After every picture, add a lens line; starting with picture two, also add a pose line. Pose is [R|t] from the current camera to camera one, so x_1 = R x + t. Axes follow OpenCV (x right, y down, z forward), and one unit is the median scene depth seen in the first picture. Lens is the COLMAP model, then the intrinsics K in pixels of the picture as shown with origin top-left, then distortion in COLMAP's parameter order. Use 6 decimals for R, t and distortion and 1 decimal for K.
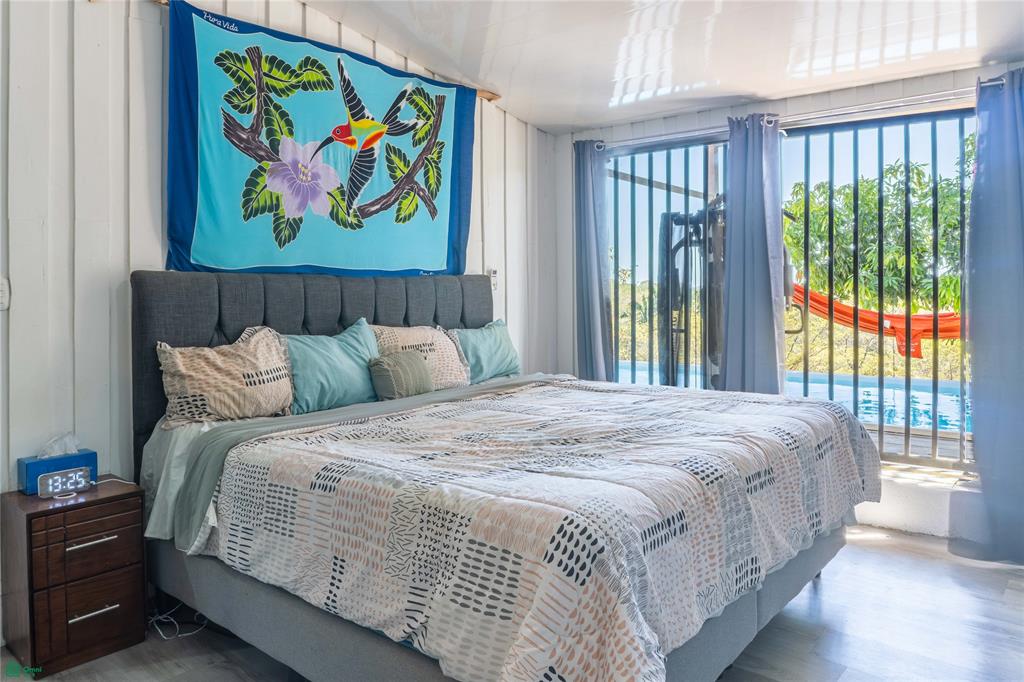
lens RADIAL K [[680.4, 0, 507.9], [0, 680.4, 340.1], [0, 0, 1]] dist [0.002917, -0.023264]
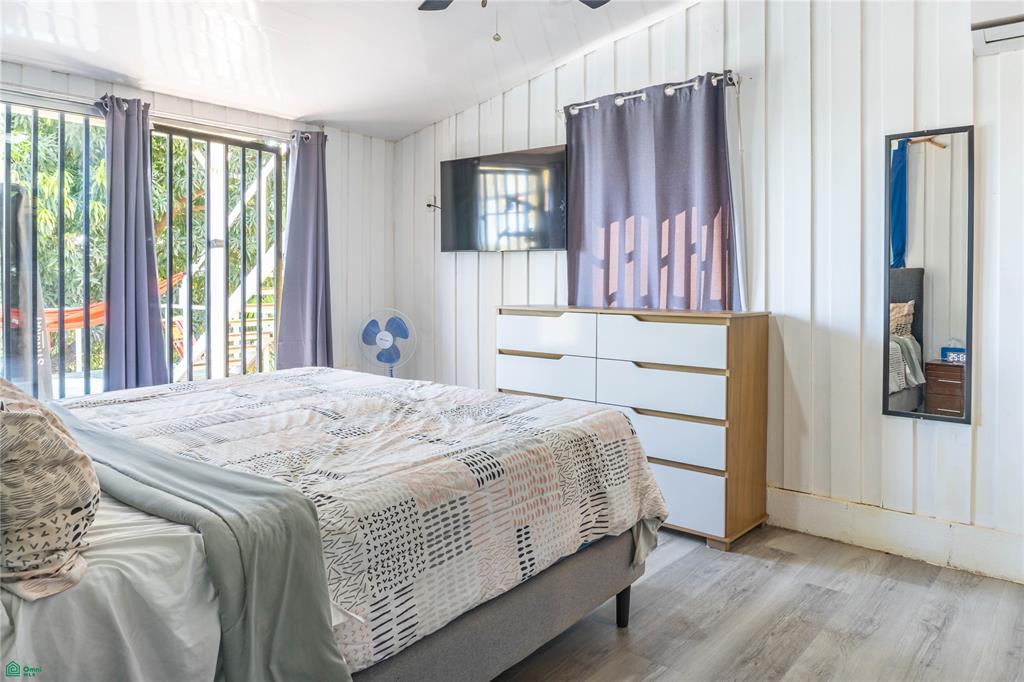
lens RADIAL K [[680.4, 0, 507.9], [0, 680.4, 340.1], [0, 0, 1]] dist [0.002917, -0.023264]
pose [[0.027155, -0.085404, 0.995976, -1.224044], [0.074220, 0.993766, 0.083191, -0.061332], [-0.996872, 0.071663, 0.033325, 0.914559]]
